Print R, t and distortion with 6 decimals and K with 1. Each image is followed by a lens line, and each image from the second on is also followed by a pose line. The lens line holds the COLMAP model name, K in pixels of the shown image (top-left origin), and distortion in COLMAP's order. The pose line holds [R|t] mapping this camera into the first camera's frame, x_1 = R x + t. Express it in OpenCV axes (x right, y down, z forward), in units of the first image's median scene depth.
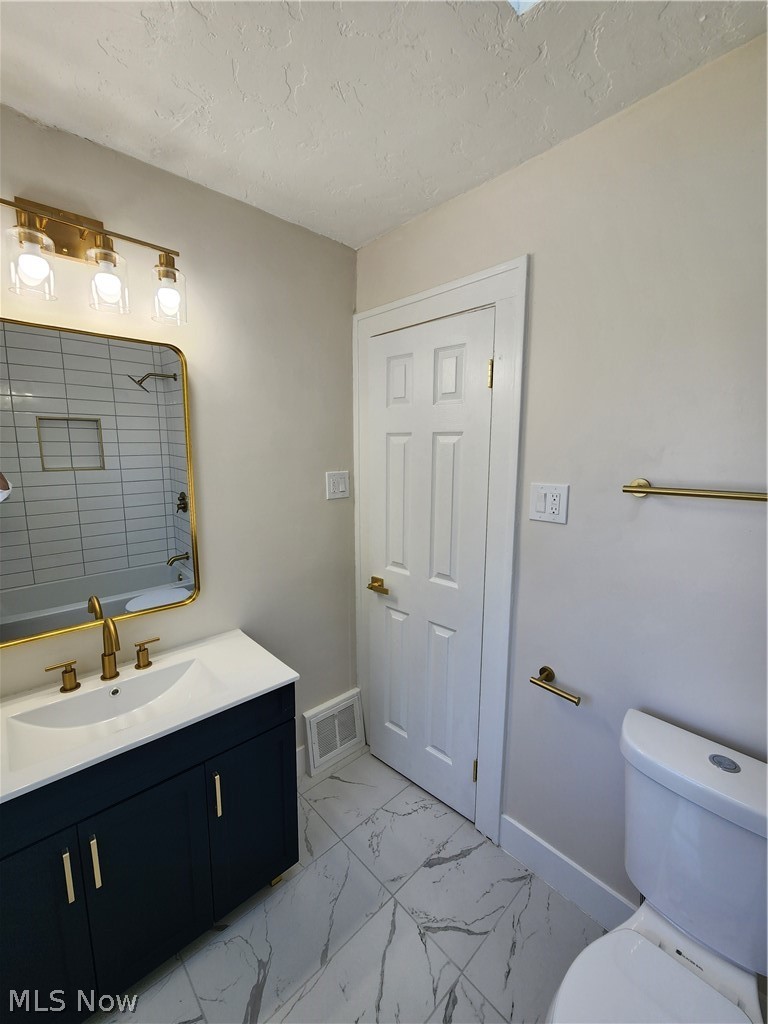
lens RADIAL K [[419.8, 0, 391.1], [0, 419.8, 510.0], [0, 0, 1]] dist [0.002435, -0.001682]
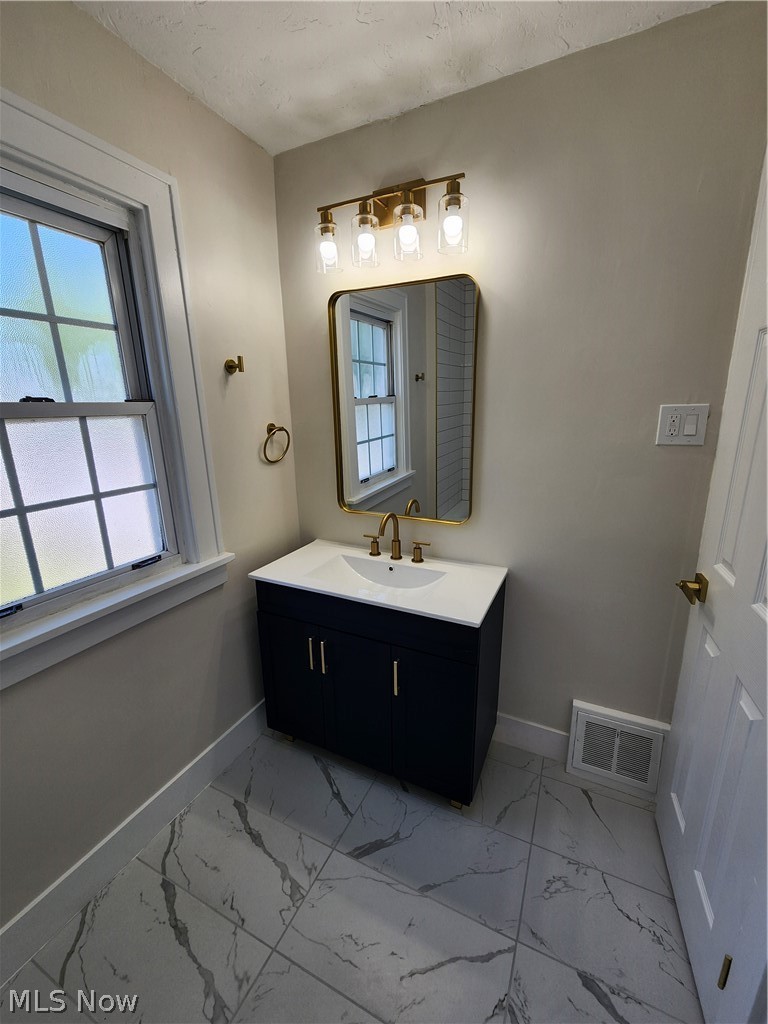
lens RADIAL K [[419.8, 0, 389.0], [0, 419.8, 510.6], [0, 0, 1]] dist [0.002435, -0.001682]
pose [[0.361018, 0.215579, -0.907299, 0.469062], [-0.121506, 0.975494, 0.183435, 0.010110], [0.924609, 0.044019, 0.378365, 0.448448]]
